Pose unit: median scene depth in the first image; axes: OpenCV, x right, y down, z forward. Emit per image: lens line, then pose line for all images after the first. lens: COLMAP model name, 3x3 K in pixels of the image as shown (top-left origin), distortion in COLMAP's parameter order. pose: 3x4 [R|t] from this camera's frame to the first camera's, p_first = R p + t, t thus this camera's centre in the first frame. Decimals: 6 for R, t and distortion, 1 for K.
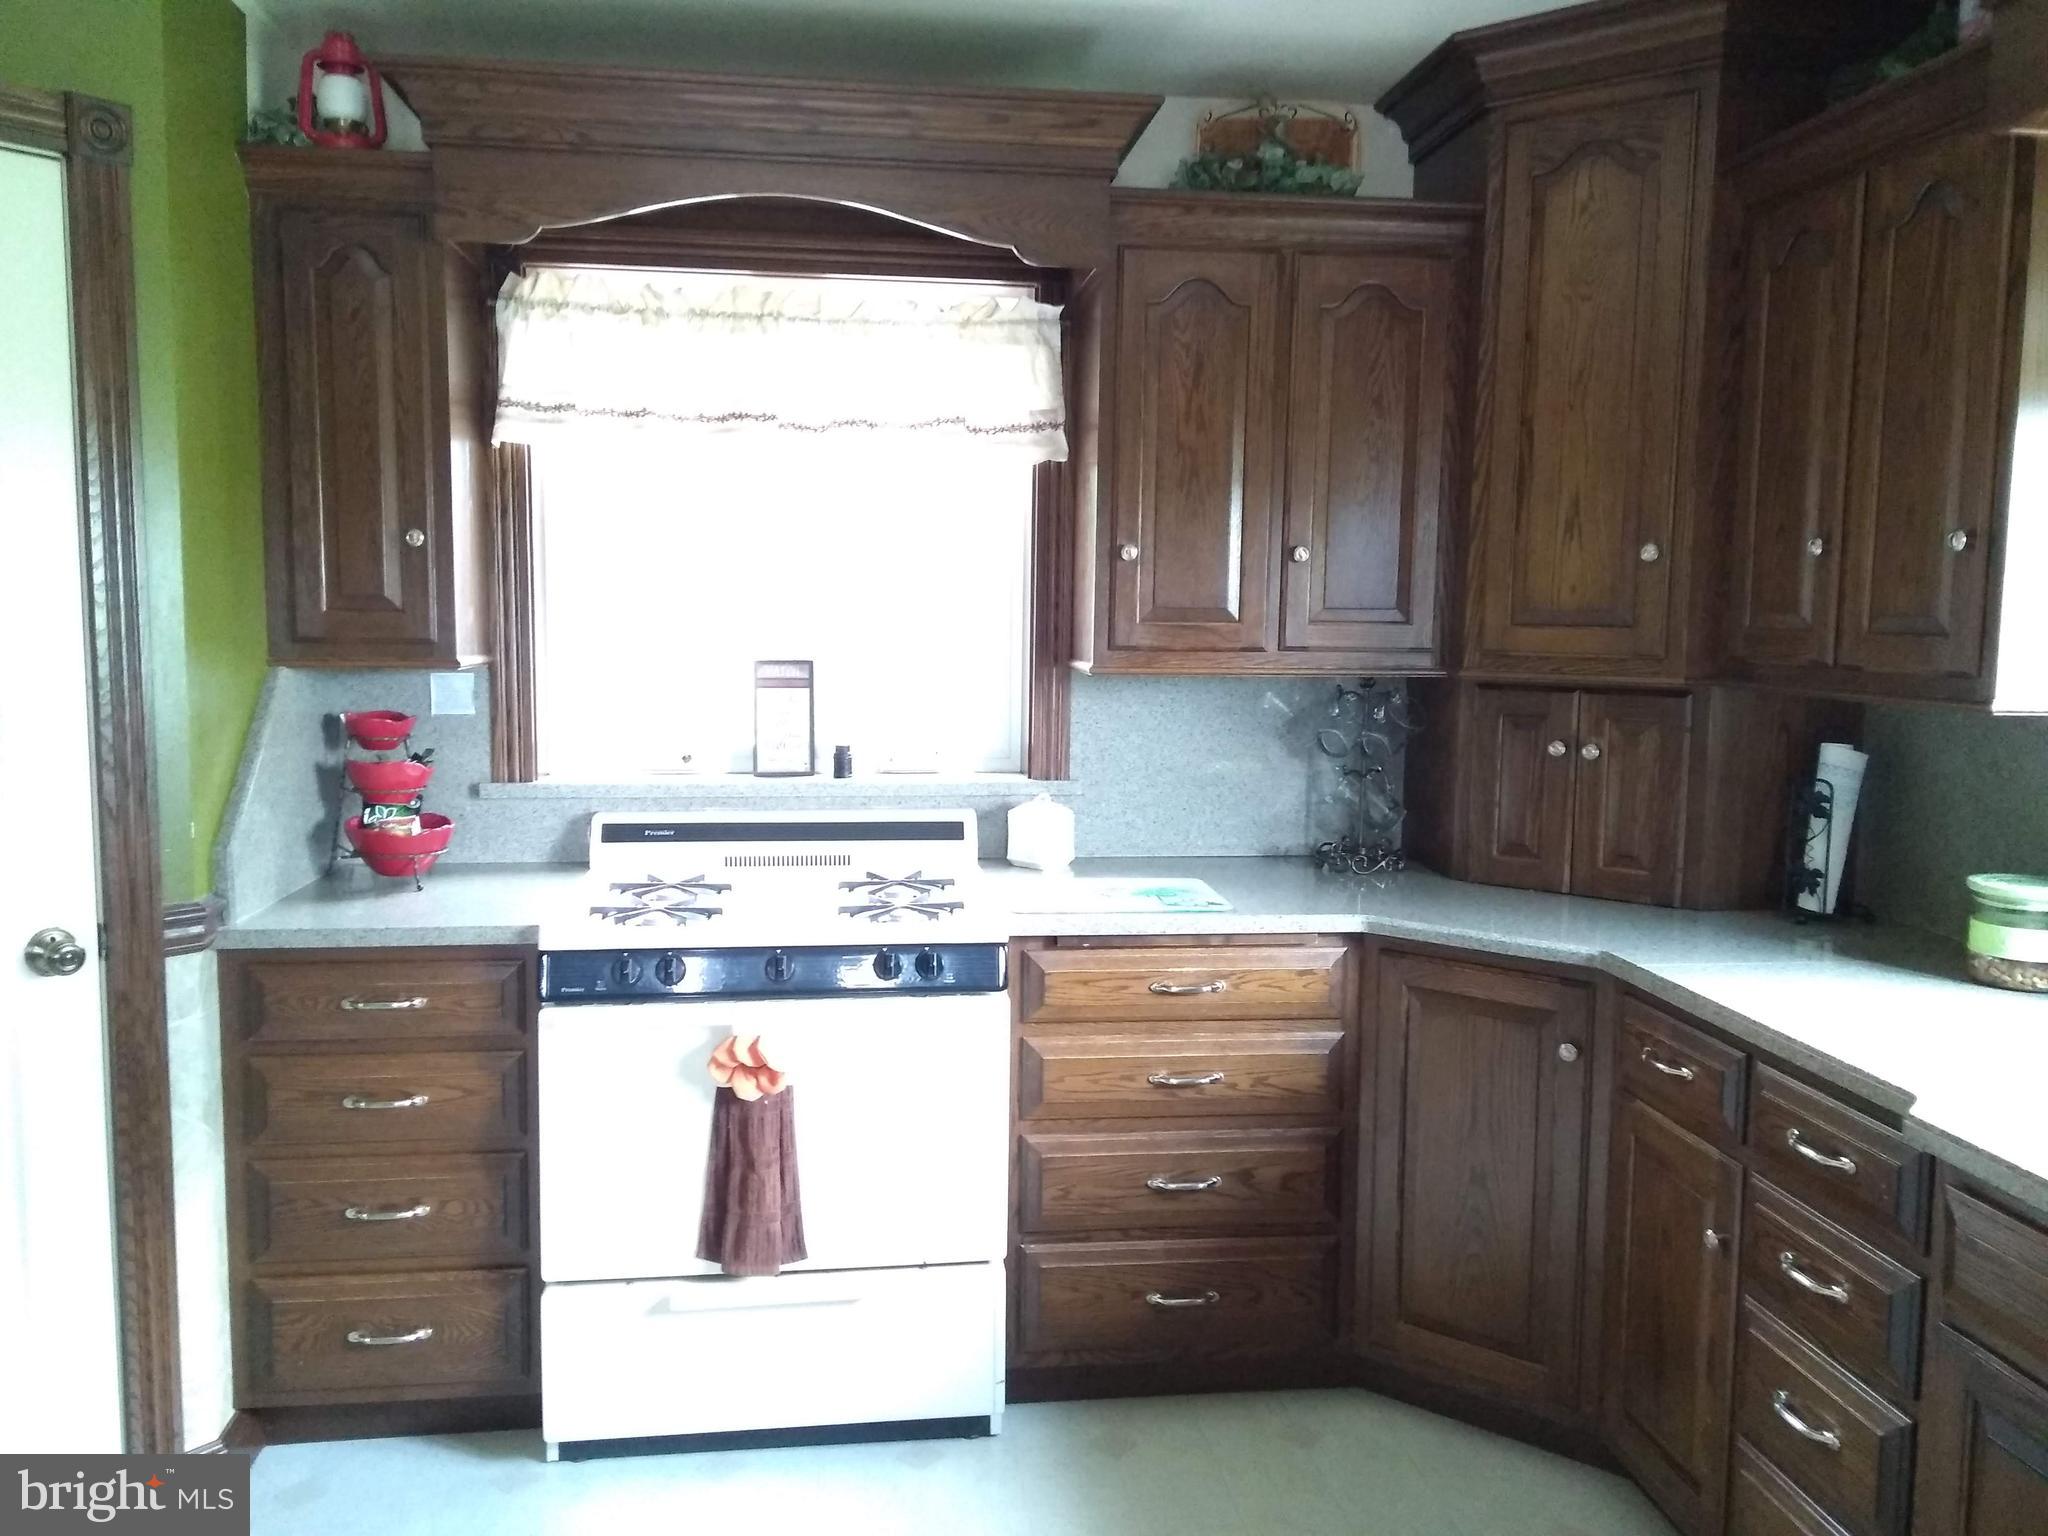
lens RADIAL K [[1577.7, 0, 1026.0], [0, 1577.7, 771.6], [0, 0, 1]] dist [0.094346, -0.116974]
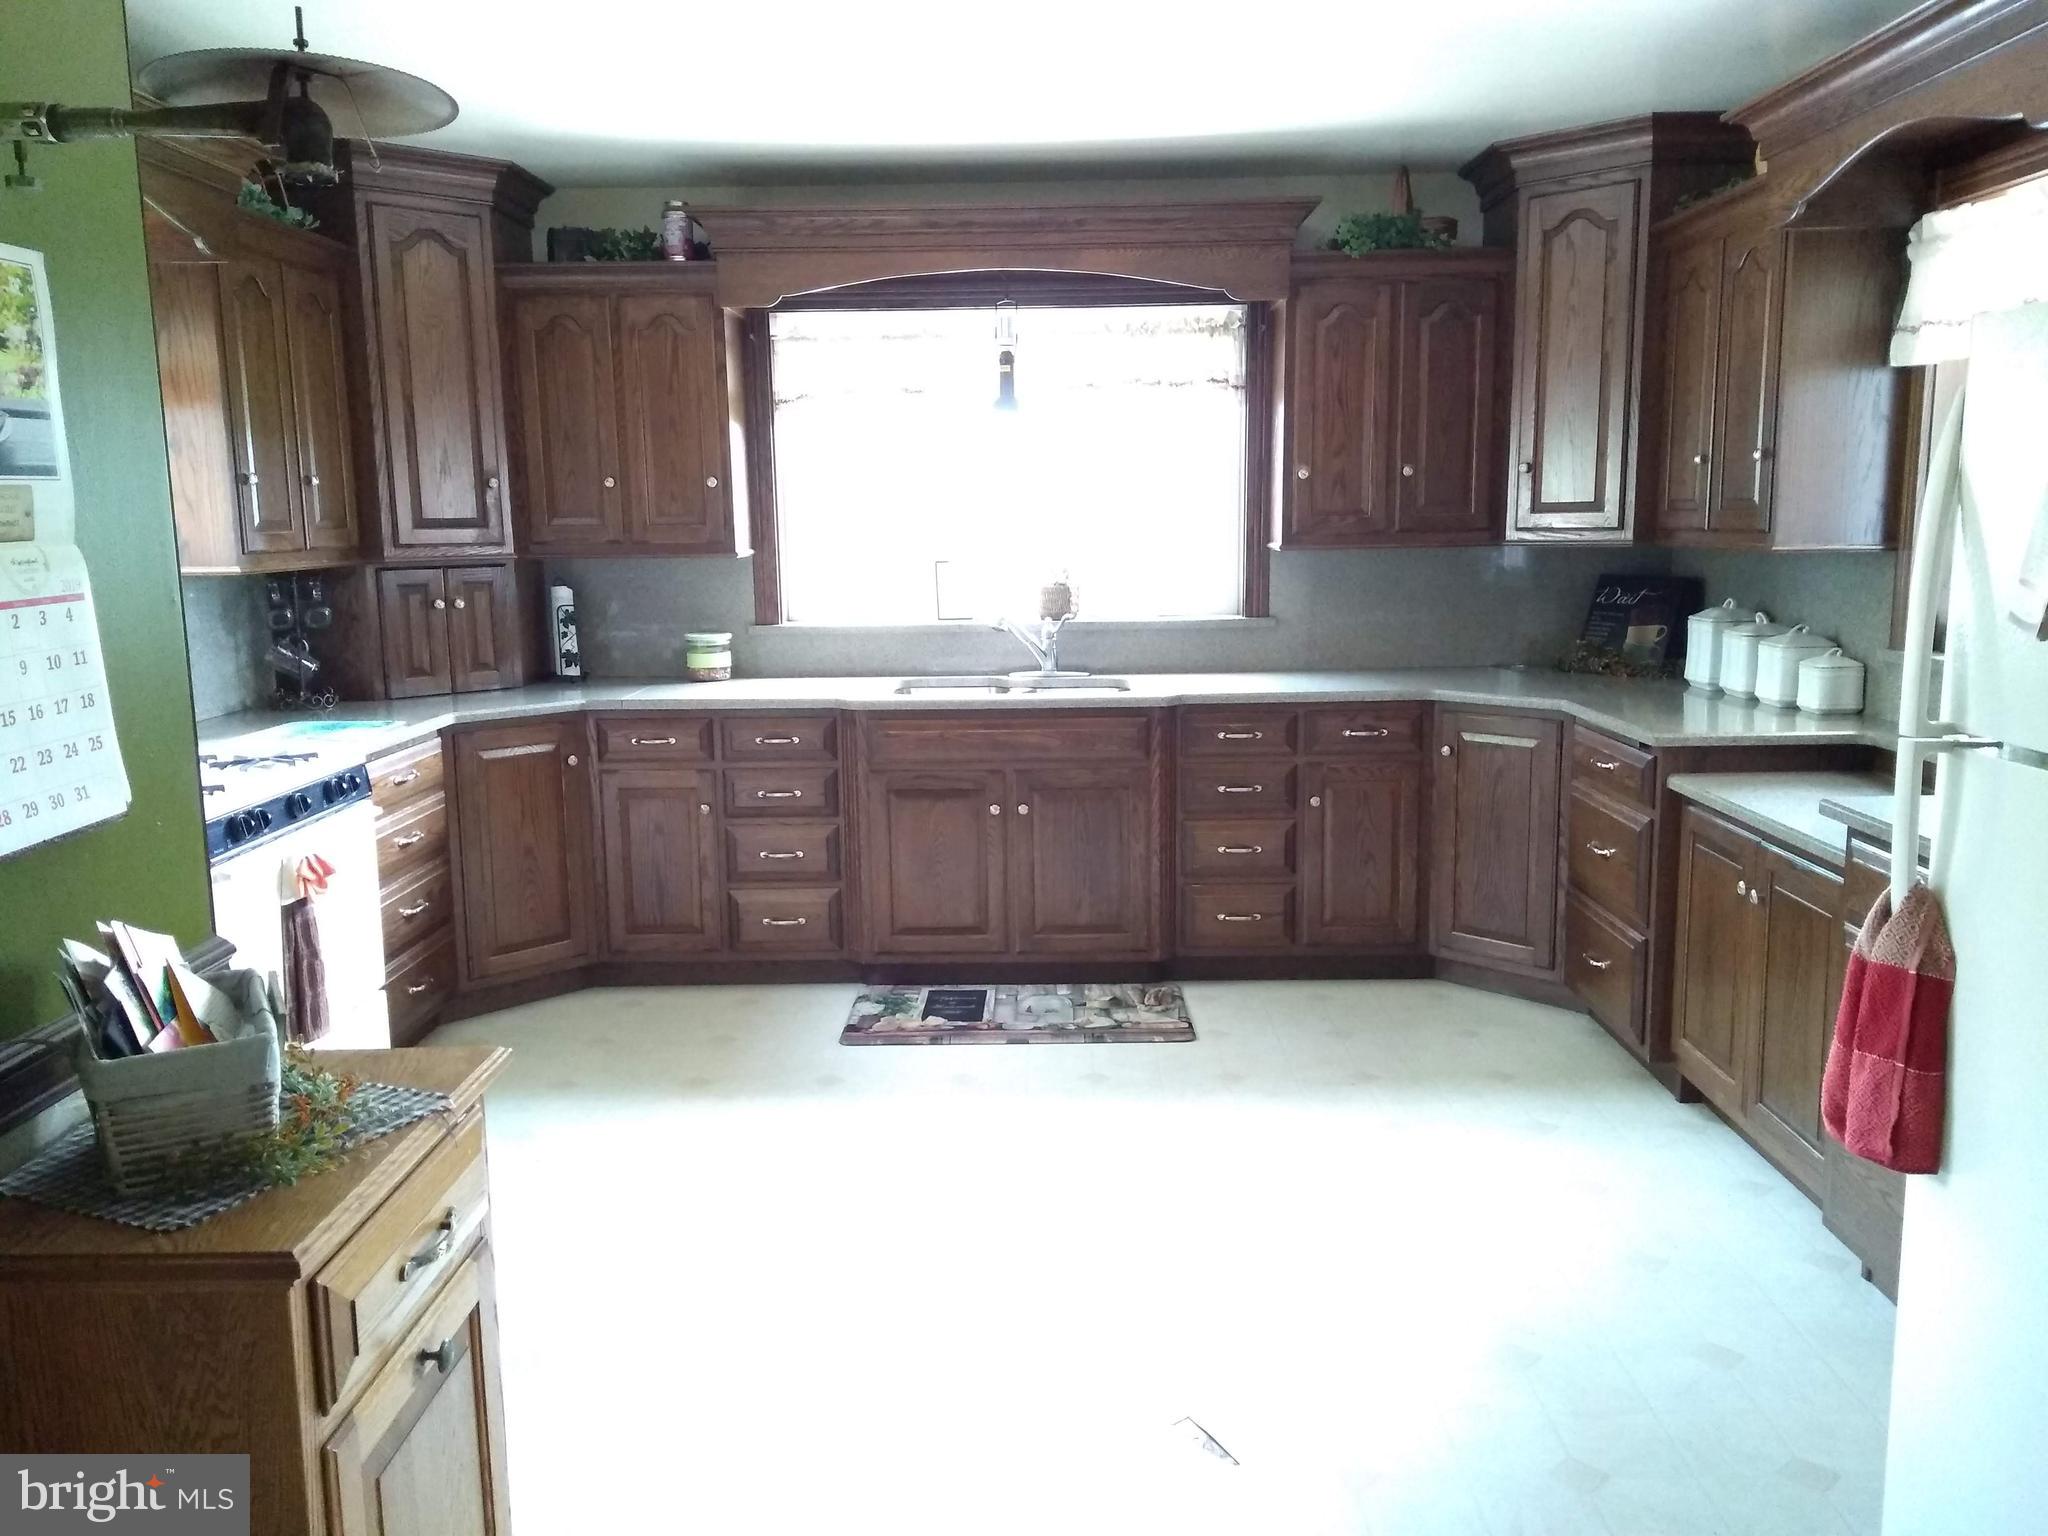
lens RADIAL K [[1577.7, 0, 1026.0], [0, 1577.7, 771.6], [0, 0, 1]] dist [0.094346, -0.116974]
pose [[0.137048, -0.180231, 0.974030, -1.258598], [0.122370, 0.978857, 0.163906, -0.043208], [-0.982977, 0.096729, 0.156206, 0.190829]]
